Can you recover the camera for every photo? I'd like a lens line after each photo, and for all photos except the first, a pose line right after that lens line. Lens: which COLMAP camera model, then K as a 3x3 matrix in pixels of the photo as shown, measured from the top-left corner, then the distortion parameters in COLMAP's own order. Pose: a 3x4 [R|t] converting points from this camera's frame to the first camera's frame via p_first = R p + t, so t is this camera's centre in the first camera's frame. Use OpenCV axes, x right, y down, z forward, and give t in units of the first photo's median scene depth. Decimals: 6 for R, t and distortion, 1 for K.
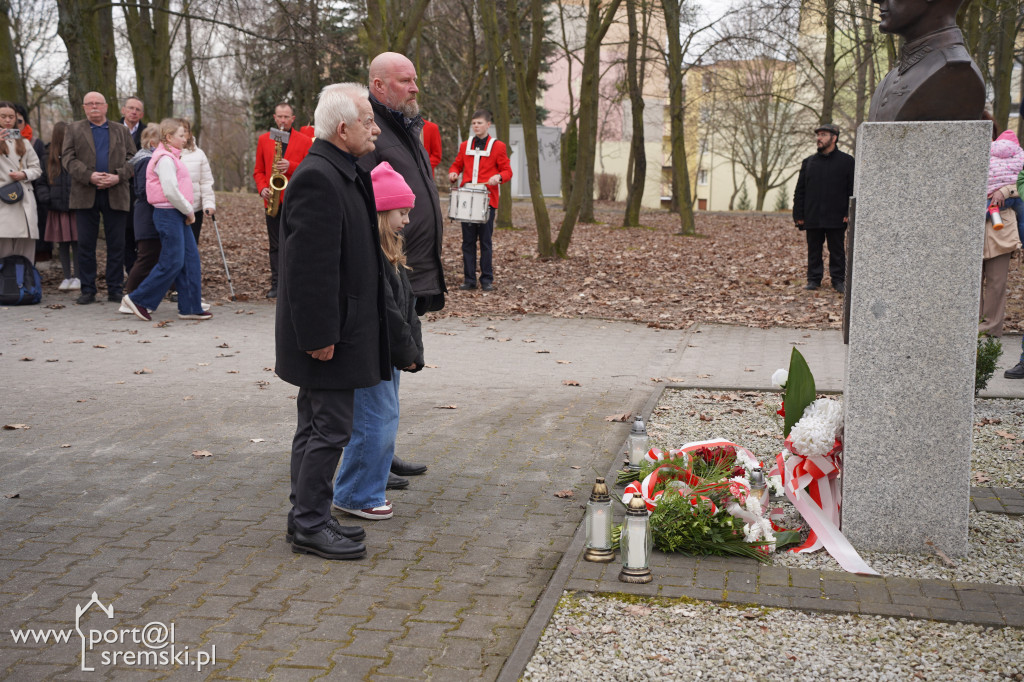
lens RADIAL K [[1355.0, 0, 509.2], [0, 1355.0, 341.3], [0, 0, 1]] dist [0.233372, 0.000000]
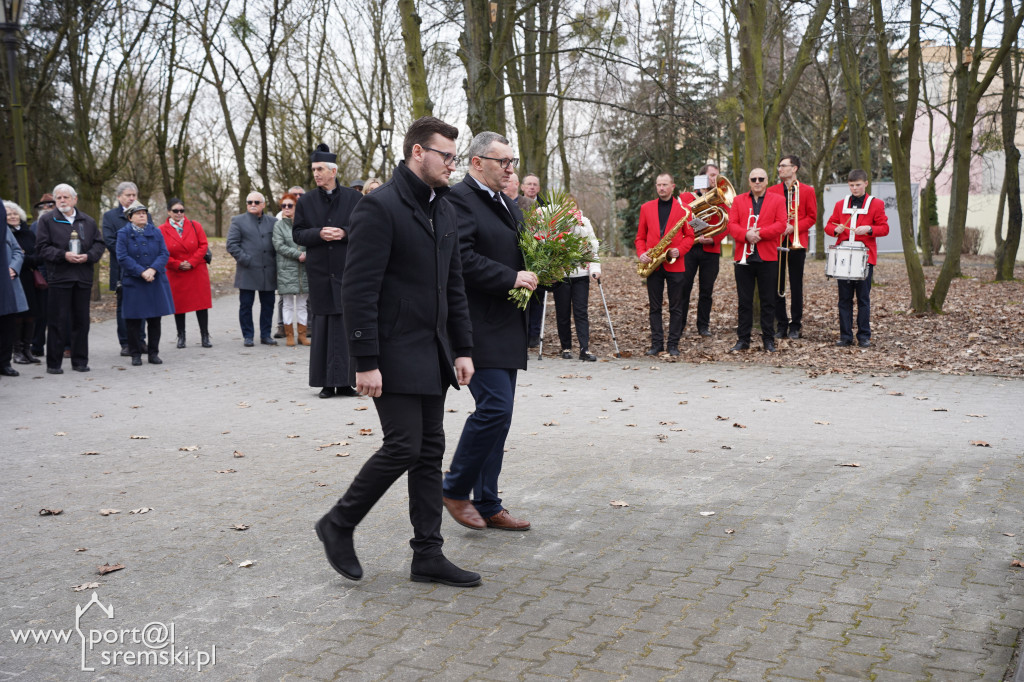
lens RADIAL K [[1279.4, 0, 510.9], [0, 1279.4, 340.4], [0, 0, 1]] dist [0.183577, 0.000000]
pose [[0.966999, -0.004060, -0.254747, -0.063683], [-0.006470, 0.999159, -0.040483, -0.004121], [0.254697, 0.040795, 0.966160, 0.019393]]
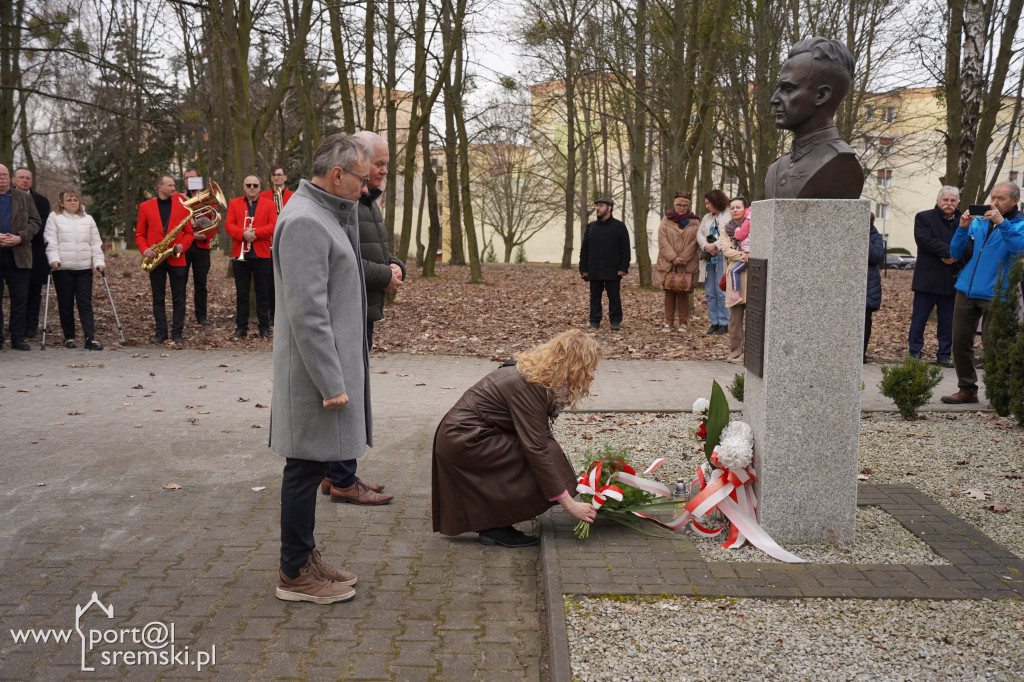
lens RADIAL K [[1105.8, 0, 513.5], [0, 1105.8, 342.6], [0, 0, 1]] dist [0.087364, 0.000000]
pose [[0.980324, -0.019278, 0.196452, -0.157941], [0.023843, 0.999497, -0.020897, -0.012250], [-0.195950, 0.025170, 0.980291, 0.061483]]
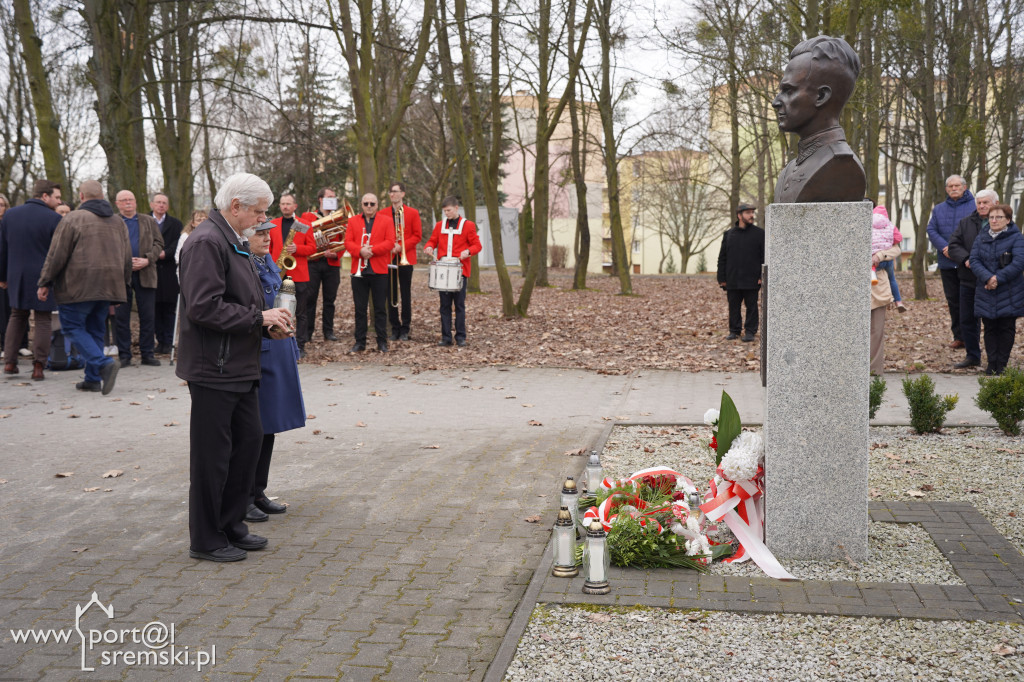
lens RADIAL K [[1137.6, 0, 518.1], [0, 1137.6, 341.6], [0, 0, 1]] dist [0.106628, 0.000000]
pose [[0.999048, -0.025918, 0.035095, -0.003808], [0.027263, 0.998891, -0.038397, -0.004412], [-0.034061, 0.039317, 0.998646, 0.006615]]
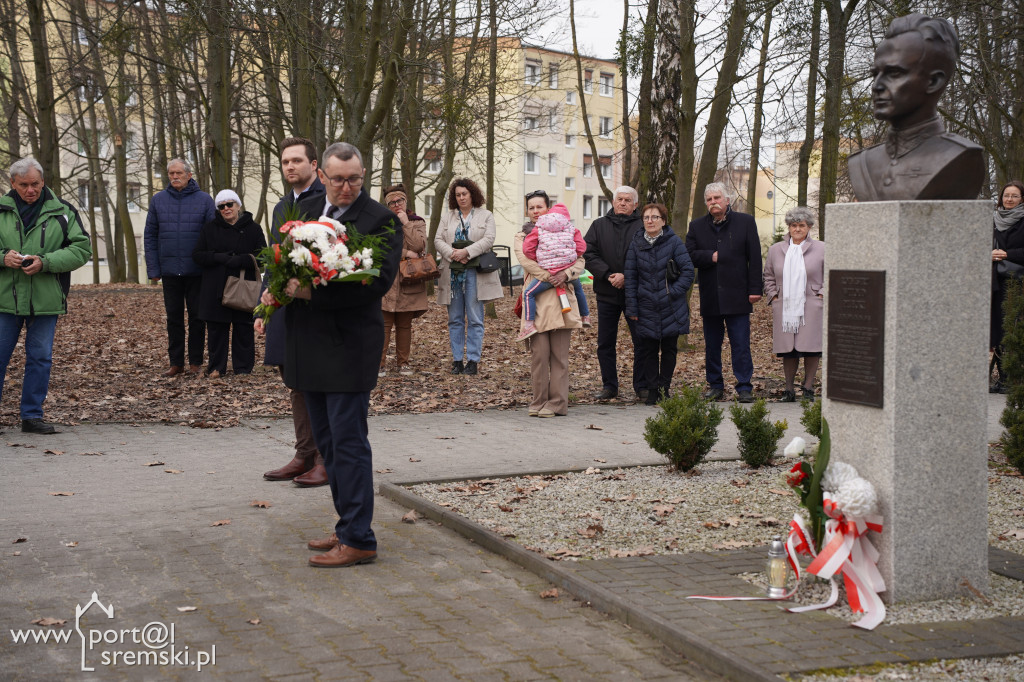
lens RADIAL K [[1641.4, 0, 507.5], [0, 1641.4, 347.9], [0, 0, 1]] dist [0.379542, 0.000000]
pose [[0.833893, -0.050008, 0.549655, -0.661563], [0.081204, 0.996165, -0.032564, -0.023536], [-0.545919, 0.071789, 0.834757, 0.071545]]
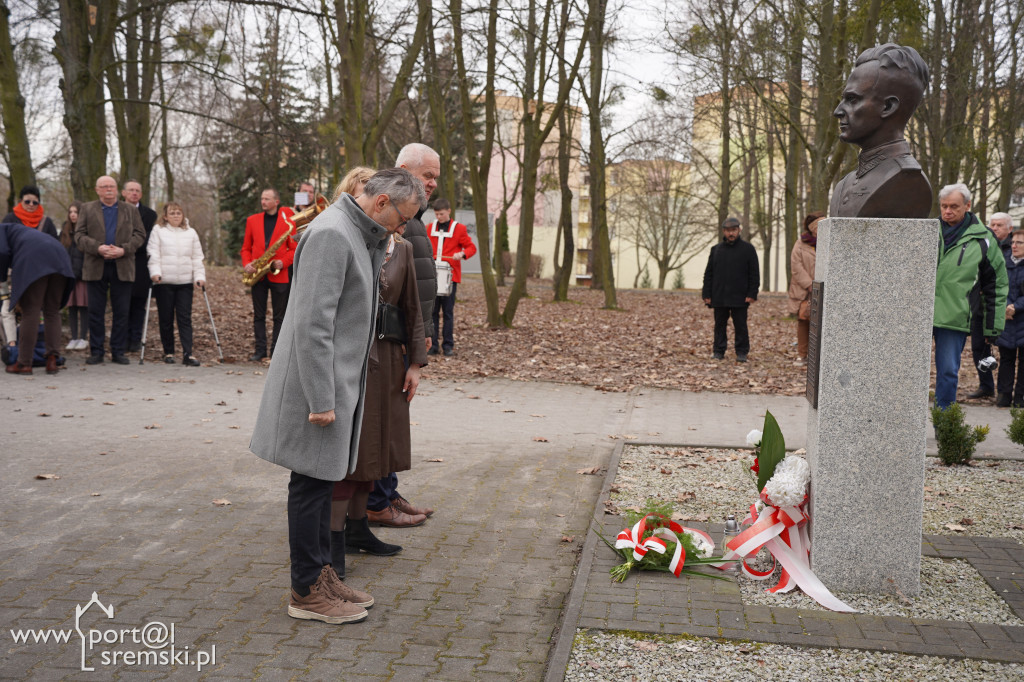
lens RADIAL K [[1199.0, 0, 517.1], [0, 1199.0, 341.7], [0, 0, 1]] dist [0.147853, 0.000000]
pose [[0.997693, 0.012672, 0.066697, -0.066430], [-0.009405, 0.998751, -0.049068, -0.001706], [-0.067236, 0.048328, 0.996566, 0.008493]]
